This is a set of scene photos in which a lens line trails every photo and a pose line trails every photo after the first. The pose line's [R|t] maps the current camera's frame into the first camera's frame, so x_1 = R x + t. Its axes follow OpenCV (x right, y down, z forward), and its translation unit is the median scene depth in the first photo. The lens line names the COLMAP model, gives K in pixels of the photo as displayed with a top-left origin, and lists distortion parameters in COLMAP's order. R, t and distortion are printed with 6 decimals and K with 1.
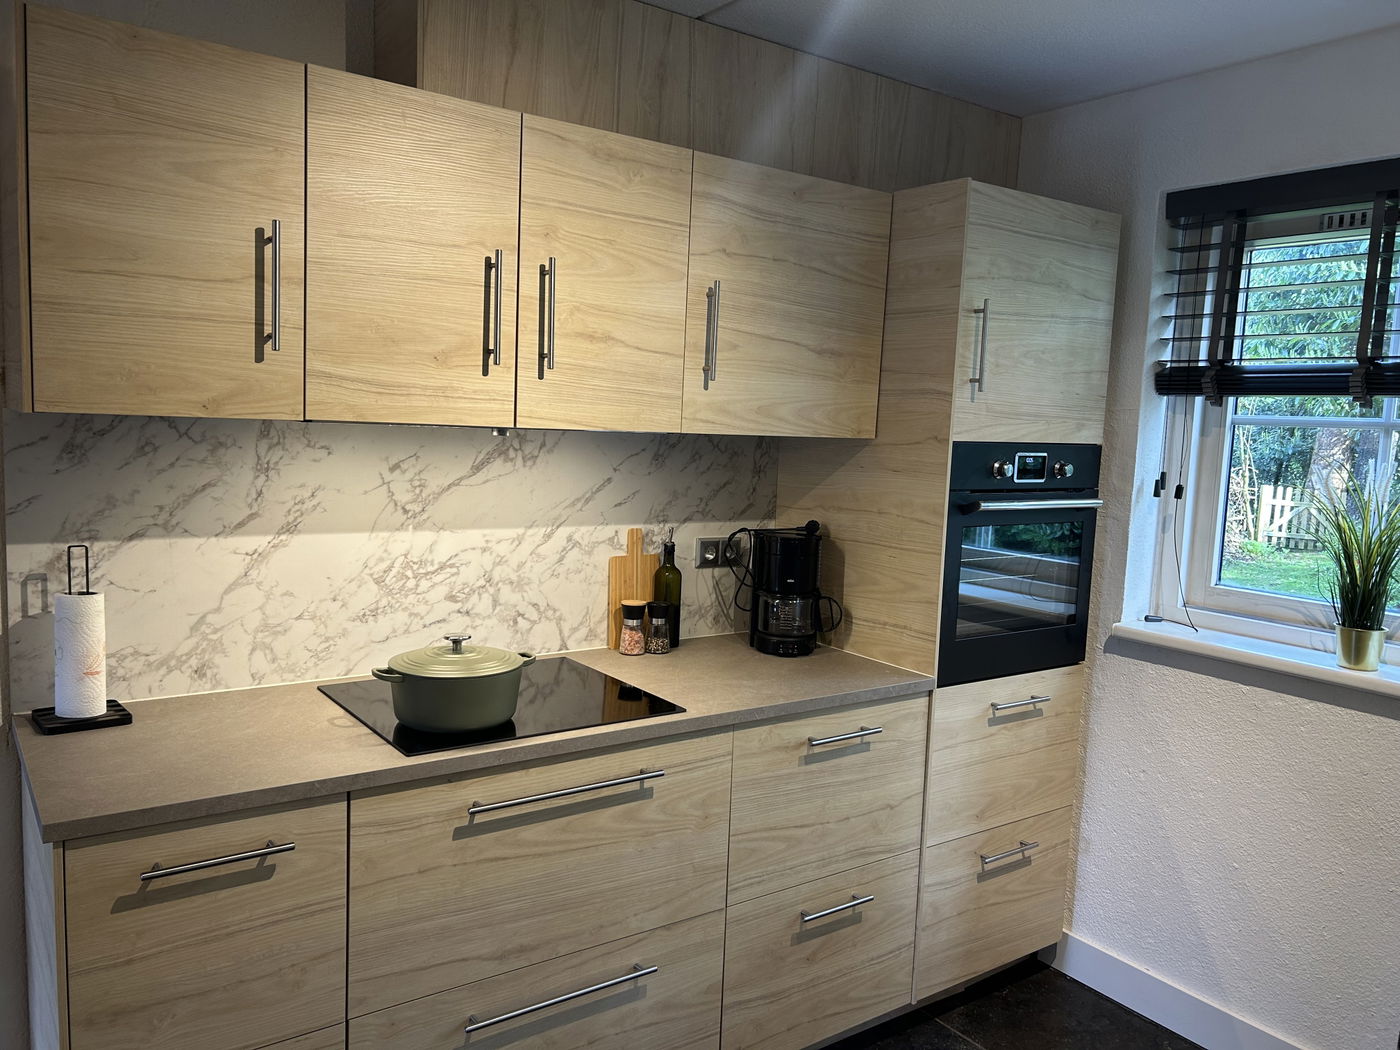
lens RADIAL K [[1040.7, 0, 700.0], [0, 1040.7, 525.0], [0, 0, 1]] dist [0.092168, -0.141263]
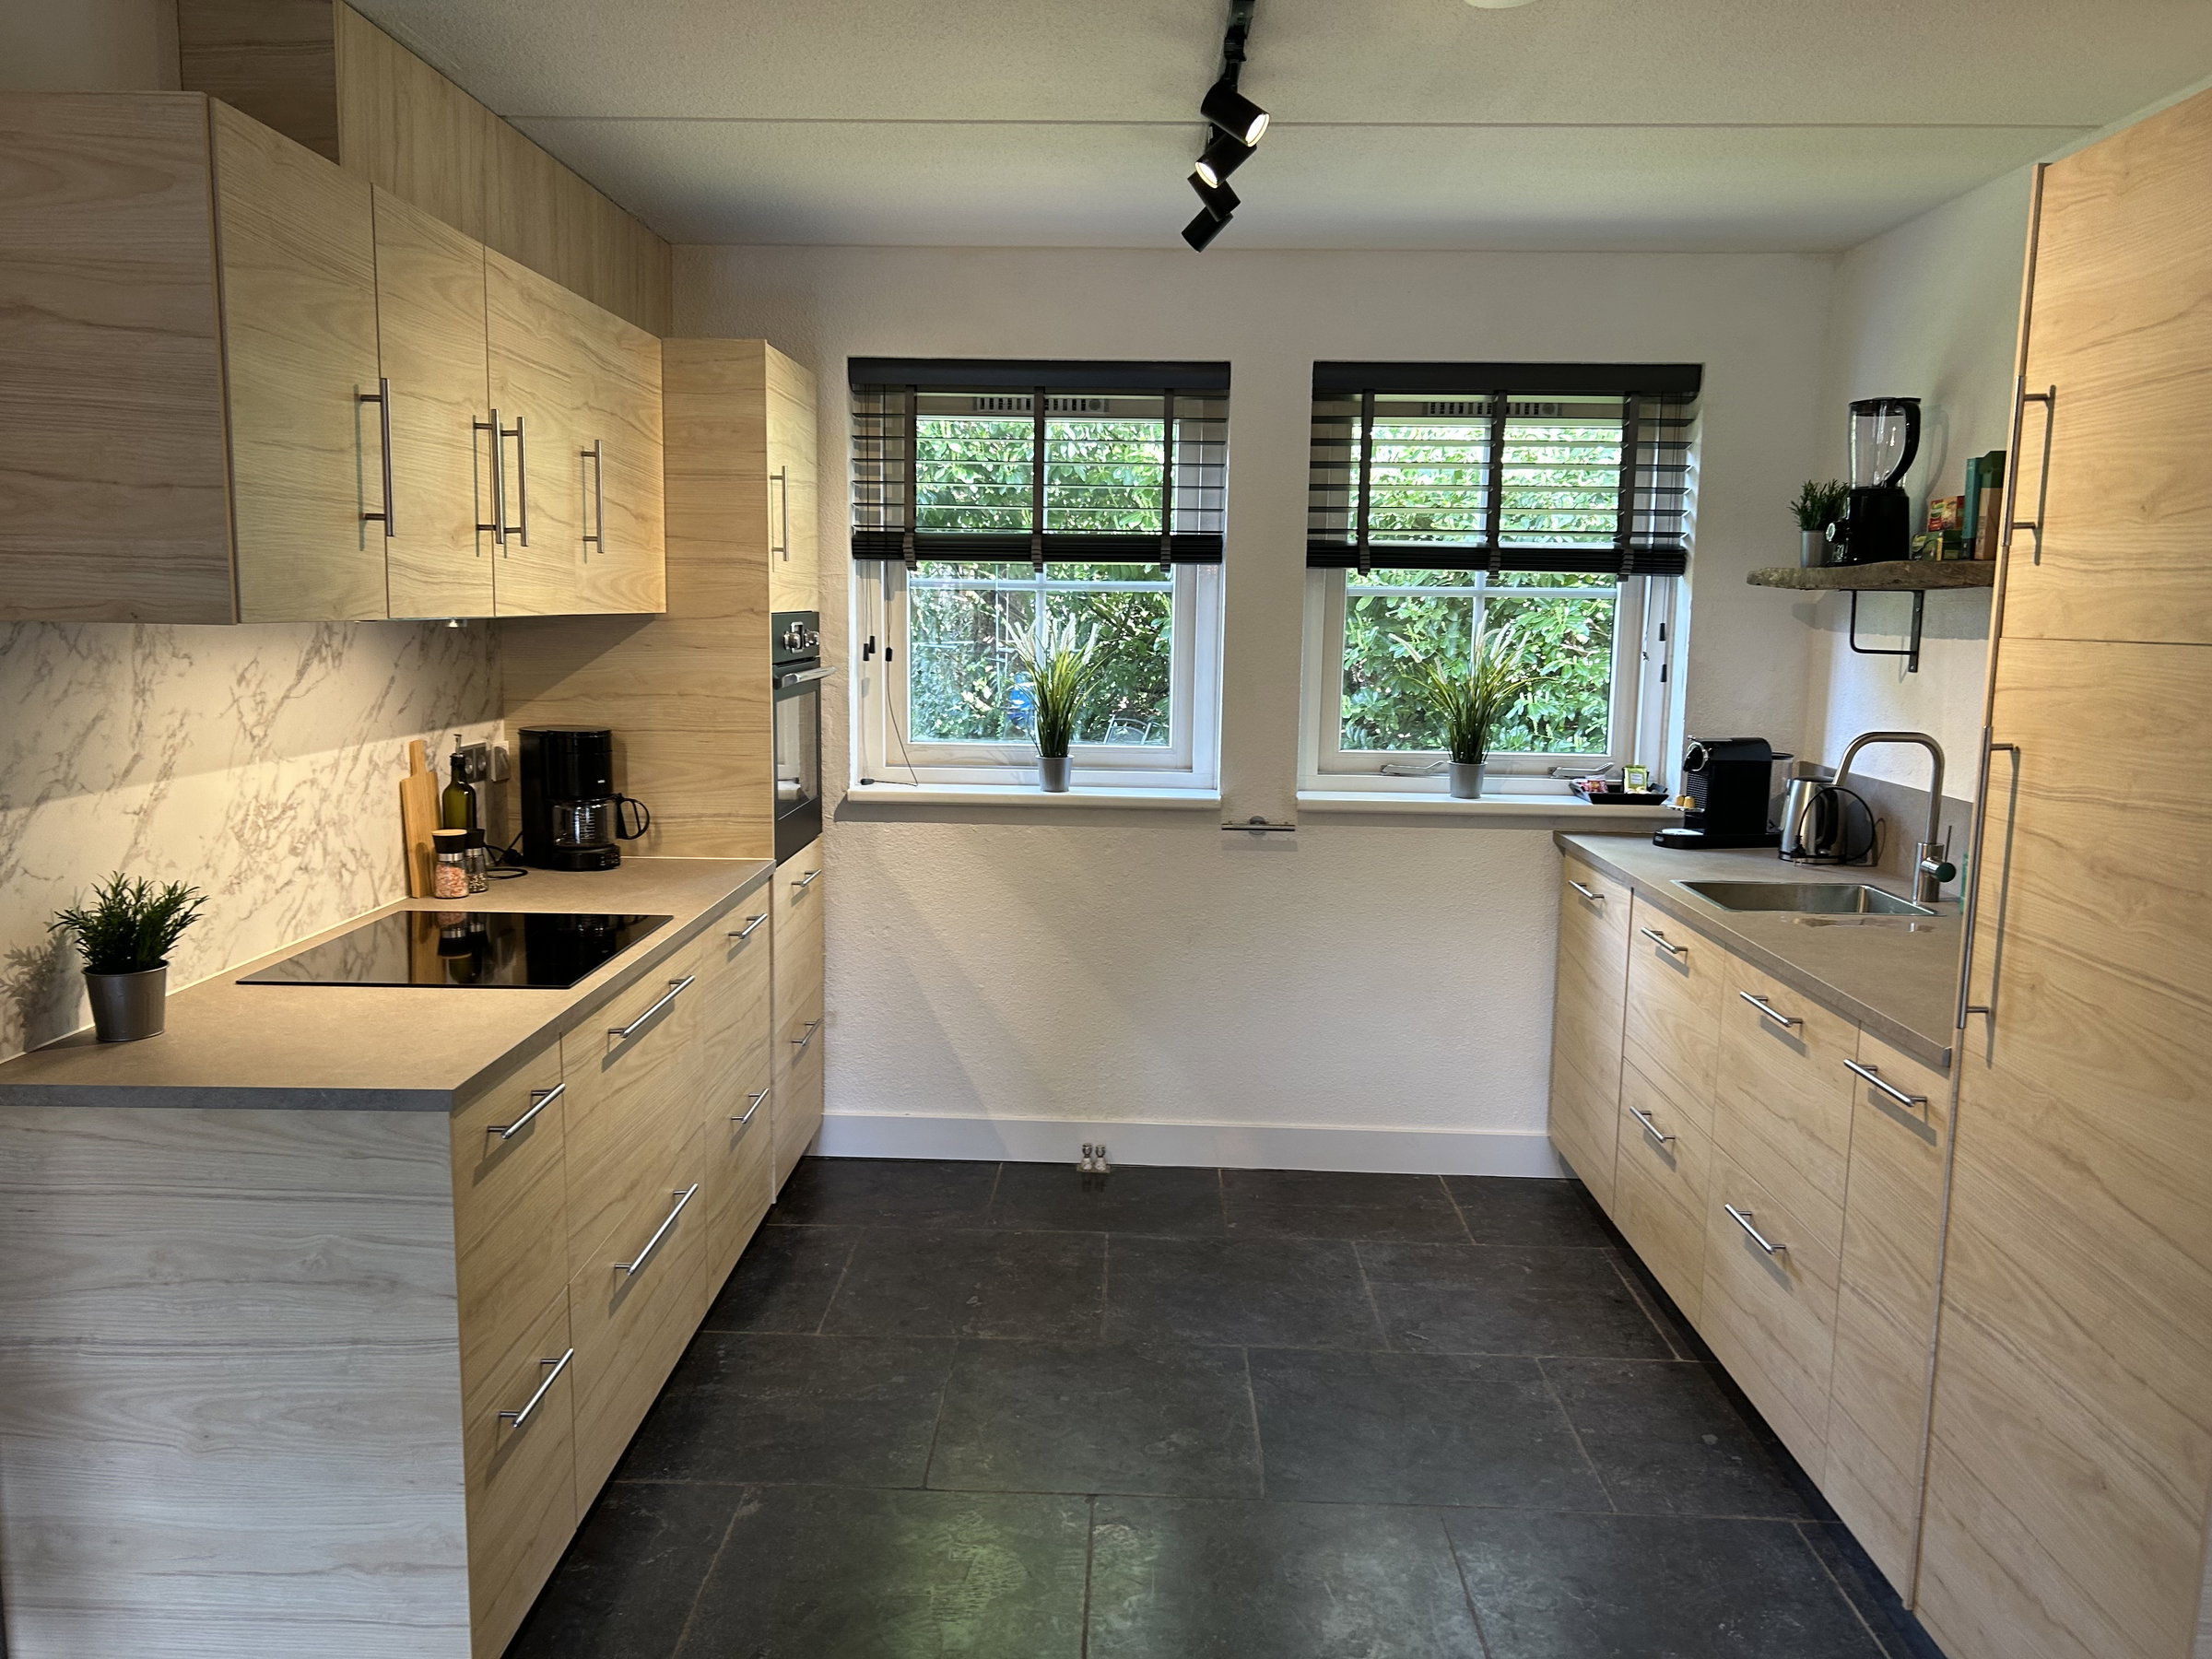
lens RADIAL K [[1644.3, 0, 1106.0], [0, 1644.3, 829.5], [0, 0, 1]] dist [0.092168, -0.141263]
pose [[0.597413, -0.143630, 0.788966, -0.785471], [0.094418, 0.989585, 0.108658, -0.018217], [-0.796356, 0.009578, 0.604752, -0.165528]]
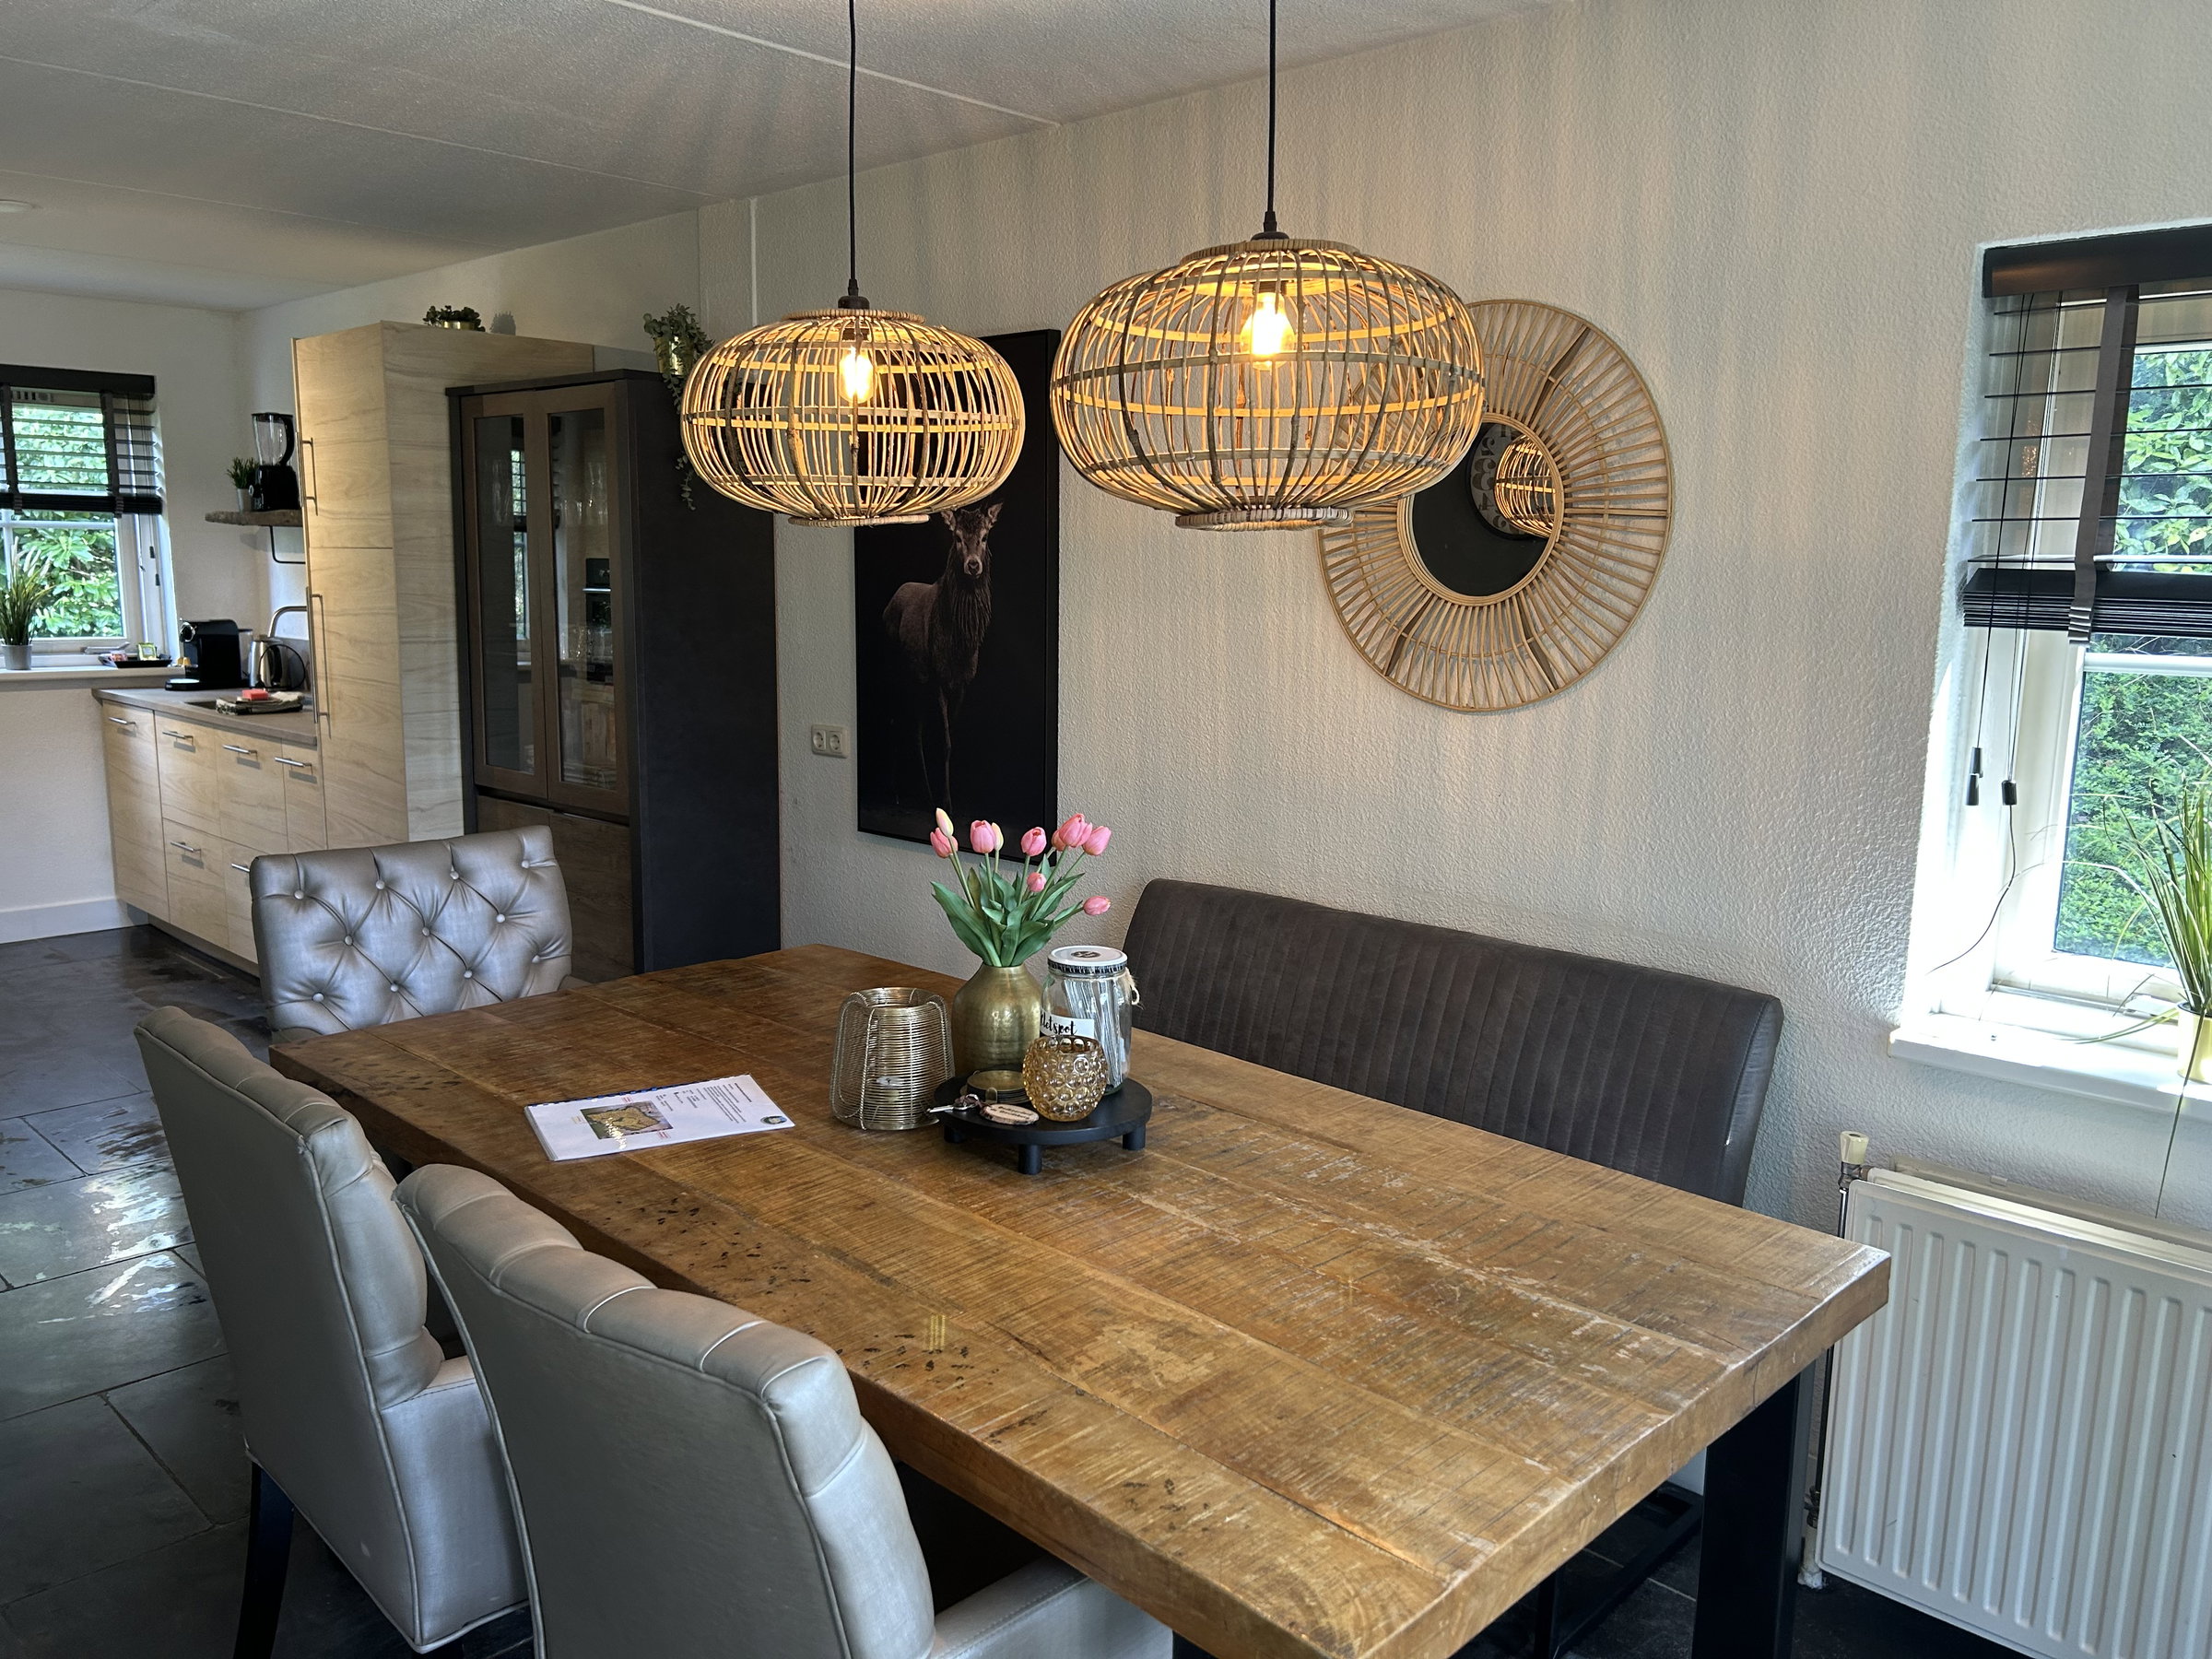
lens RADIAL K [[1654.8, 0, 1106.0], [0, 1654.8, 829.5], [0, 0, 1]] dist [0.008101, 0.004680]
pose [[-0.186146, -0.203888, 0.961134, -2.688141], [0.080935, 0.971725, 0.221809, -0.009333], [-0.979183, 0.119079, -0.164381, -0.843237]]
